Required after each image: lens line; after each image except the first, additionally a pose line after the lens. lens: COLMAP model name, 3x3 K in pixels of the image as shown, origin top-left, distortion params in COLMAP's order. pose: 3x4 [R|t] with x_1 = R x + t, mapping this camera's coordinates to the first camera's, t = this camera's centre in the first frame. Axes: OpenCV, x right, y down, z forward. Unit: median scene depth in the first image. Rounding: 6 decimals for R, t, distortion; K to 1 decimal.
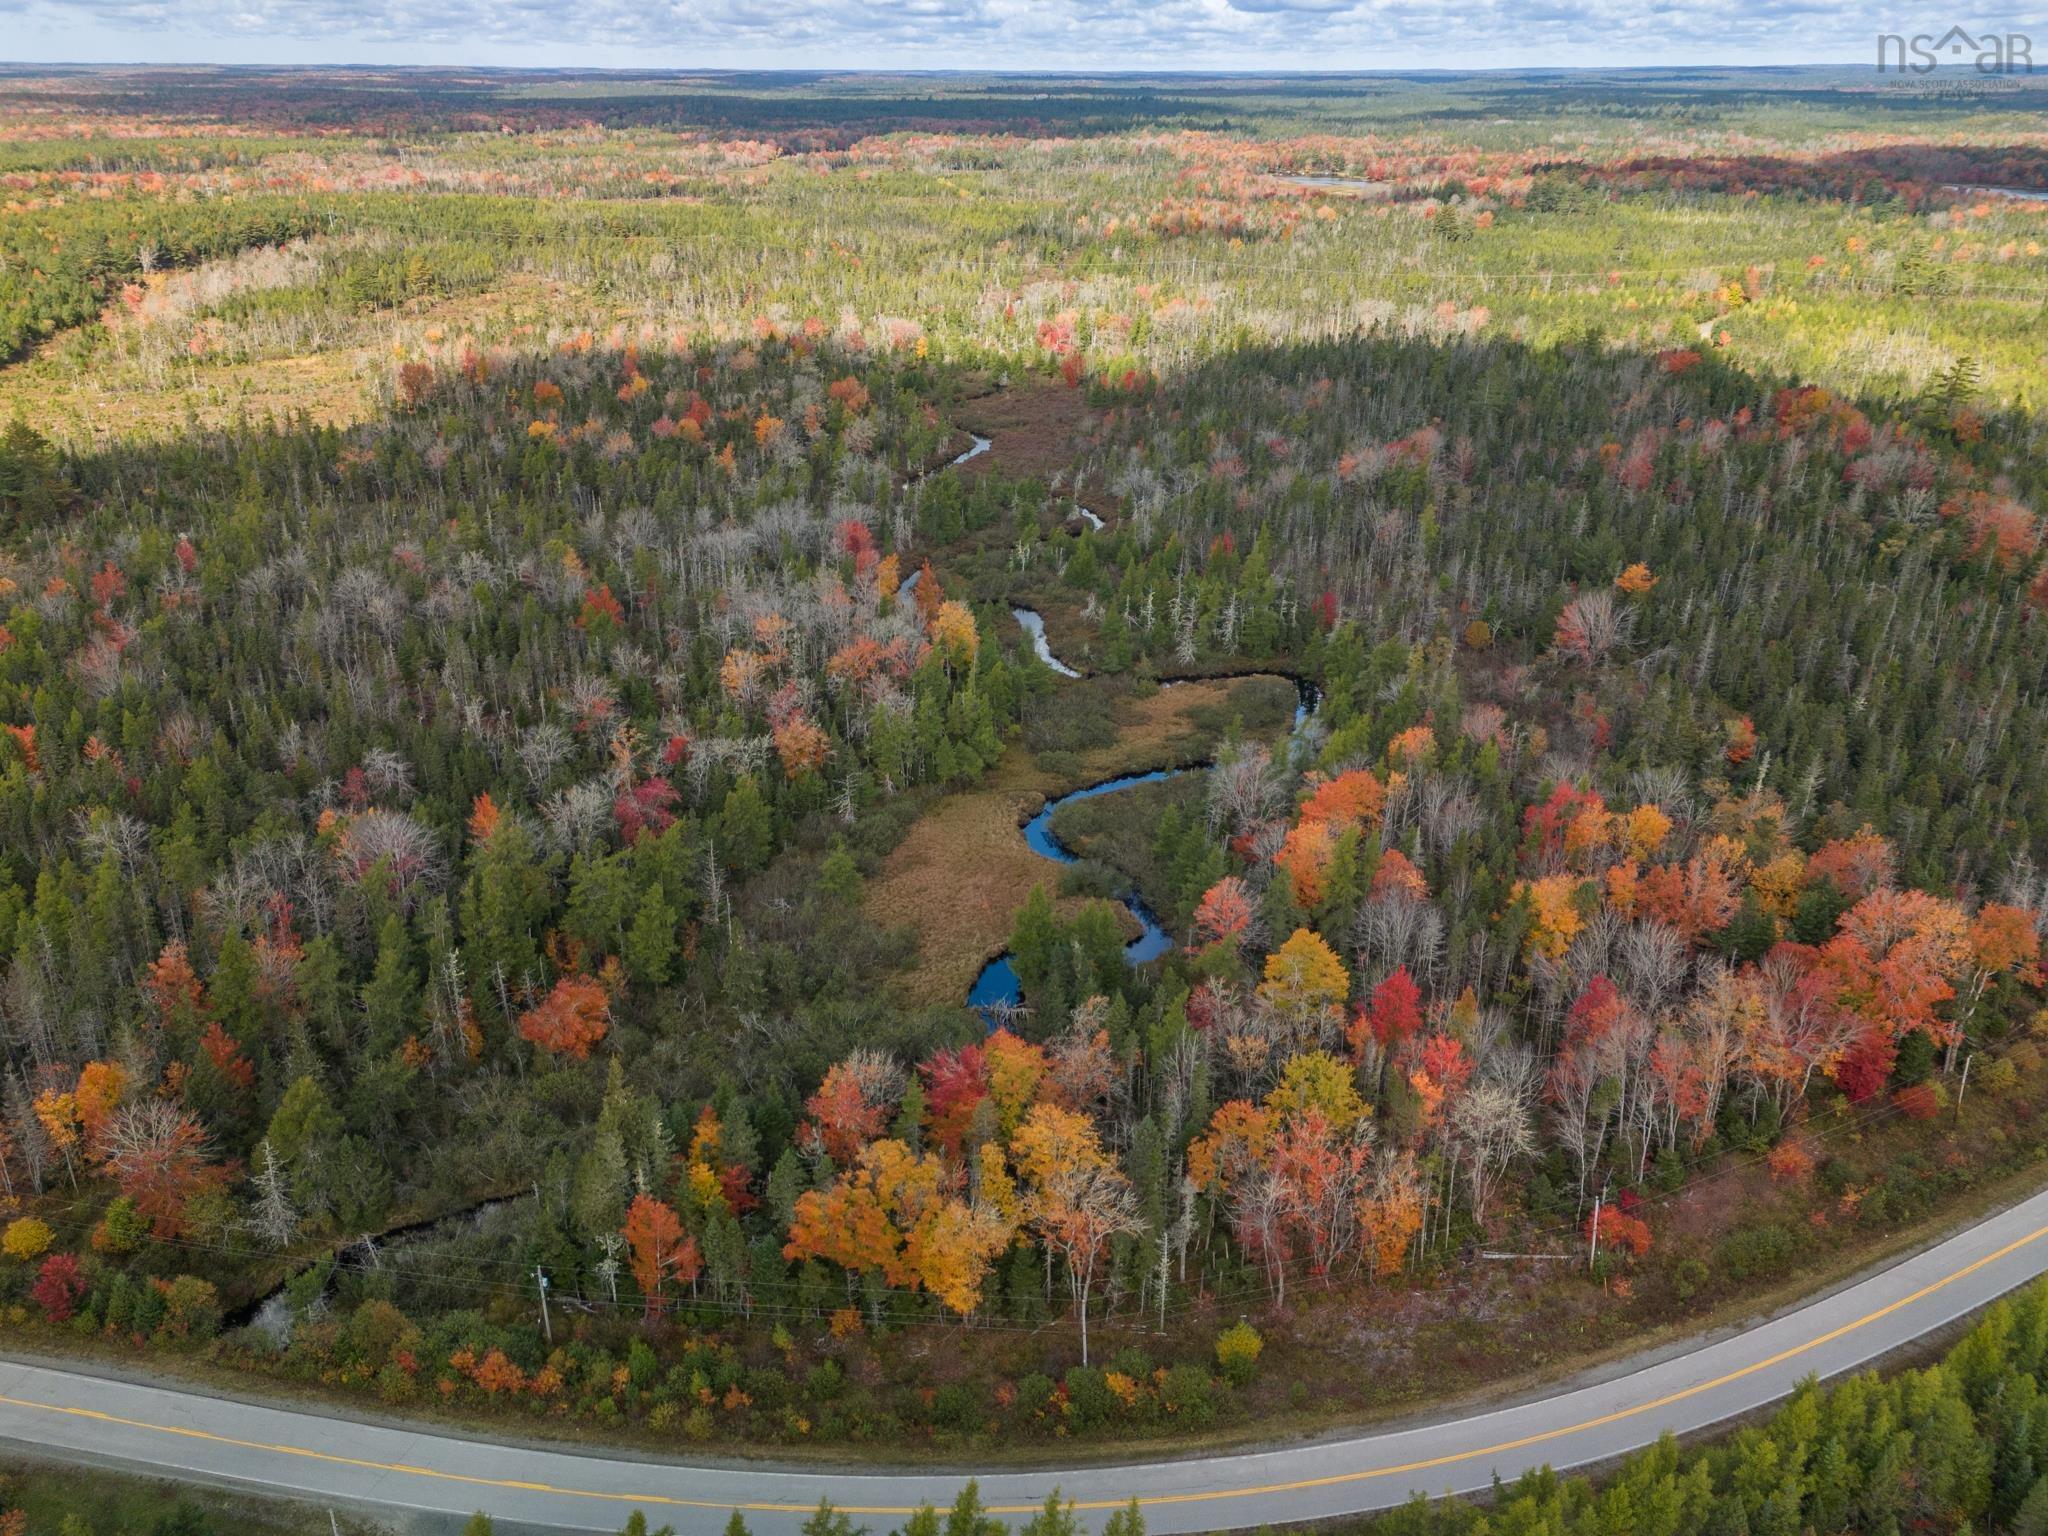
lens RADIAL K [[1505.1, 0, 1024.0], [0, 1505.1, 768.0], [0, 0, 1]] dist [0.046640, -0.056871]
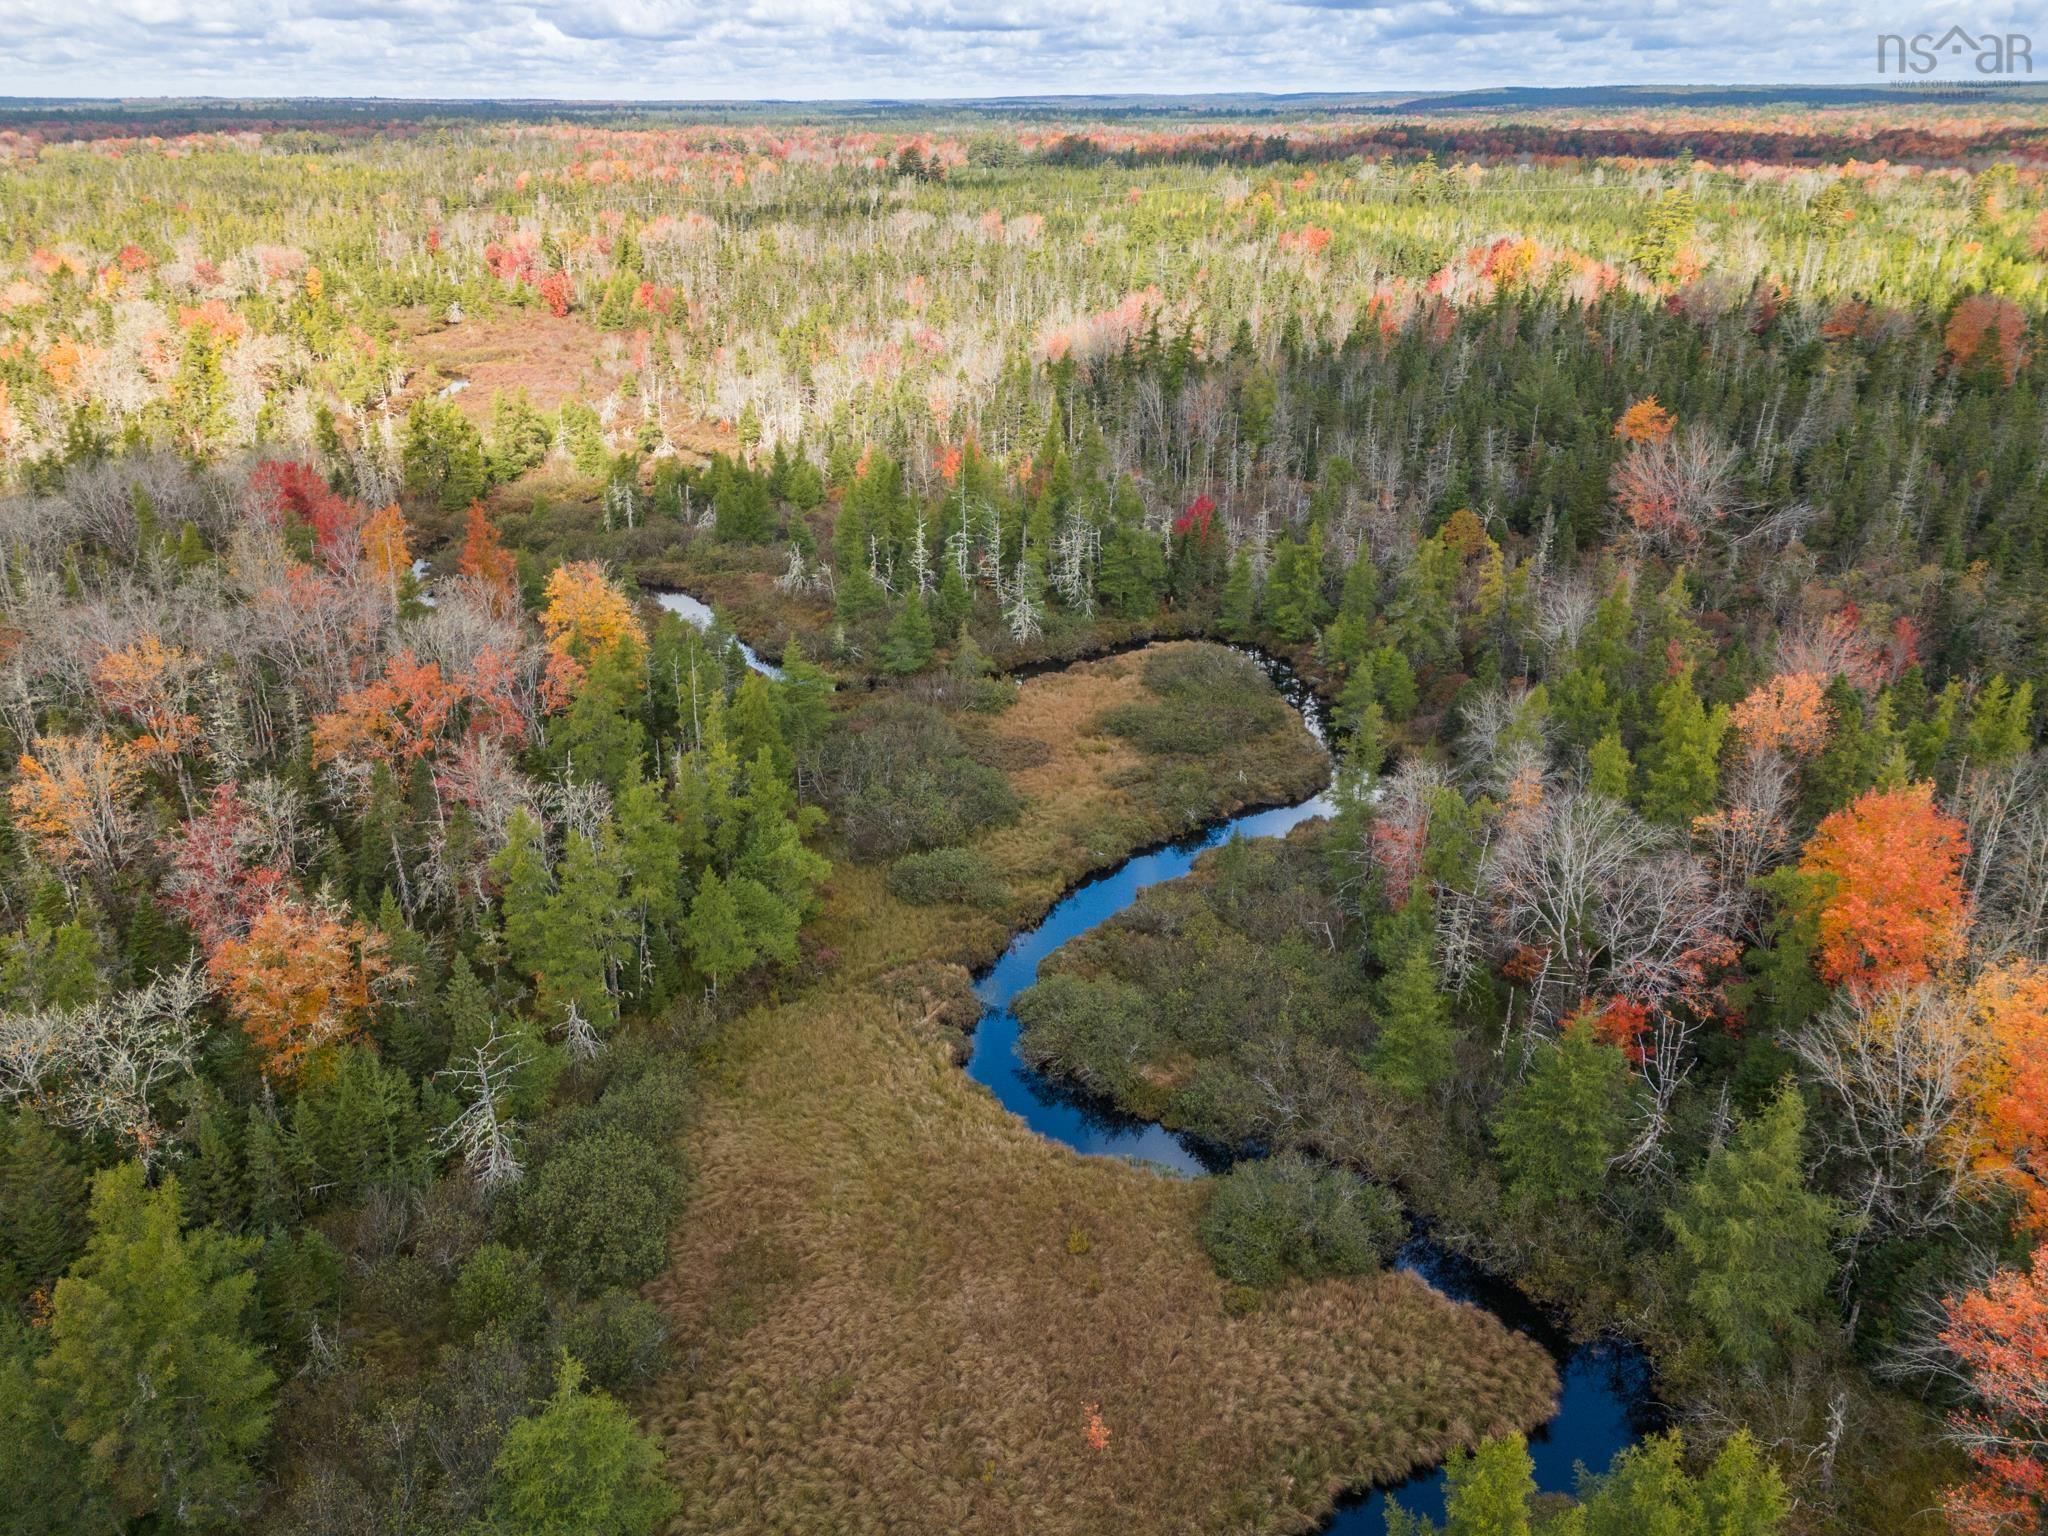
lens RADIAL K [[1476.7, 0, 1026.7], [0, 1476.7, 757.5], [0, 0, 1]] dist [0.049560, -0.059786]
pose [[0.921904, -0.152467, 0.356155, -0.098424], [0.159085, 0.987205, 0.010823, -0.037467], [-0.353248, 0.046682, 0.934364, 0.563718]]
